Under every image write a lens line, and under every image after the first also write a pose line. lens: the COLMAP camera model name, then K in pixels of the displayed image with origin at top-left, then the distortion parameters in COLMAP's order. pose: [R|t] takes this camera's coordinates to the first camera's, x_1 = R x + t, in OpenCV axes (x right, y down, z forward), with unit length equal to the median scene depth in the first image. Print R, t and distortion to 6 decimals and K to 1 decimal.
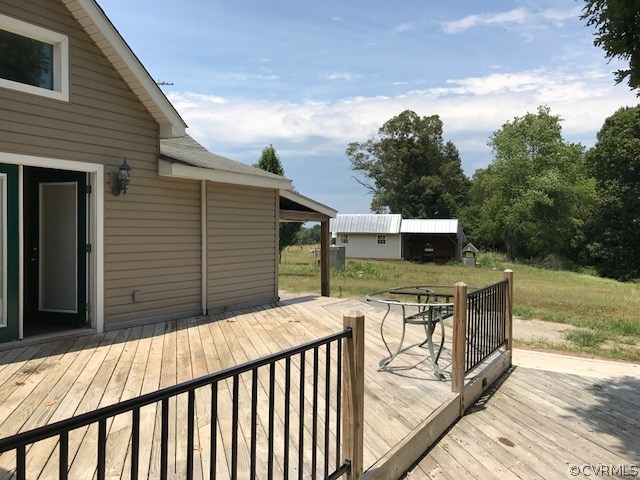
lens RADIAL K [[524.9, 0, 317.1], [0, 524.9, 236.4], [0, 0, 1]] dist [0.050138, -0.060331]
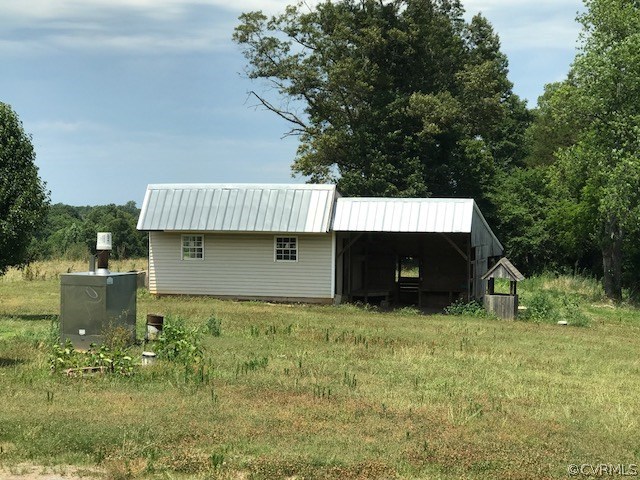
lens RADIAL K [[1193.4, 0, 318.0], [0, 1193.4, 238.5], [0, 0, 1]] dist [-0.122798, 0.000000]
pose [[0.995590, 0.001619, 0.093802, 0.033984], [-0.001905, 0.999994, 0.002963, -0.002381], [-0.093796, -0.003129, 0.995586, 0.061302]]
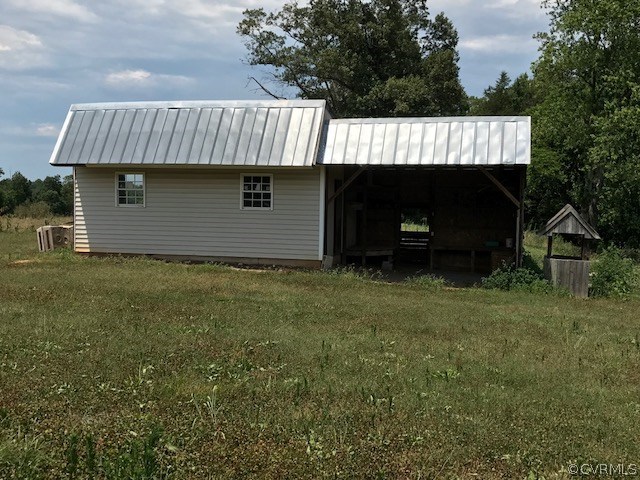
lens RADIAL K [[702.1, 0, 319.7], [0, 702.1, 241.2], [0, 0, 1]] dist [-0.017251, 0.000000]
pose [[0.994118, 0.001907, 0.108284, 0.062612], [-0.007398, 0.998705, 0.050334, 0.007356], [-0.108048, -0.050839, 0.992845, 0.337206]]
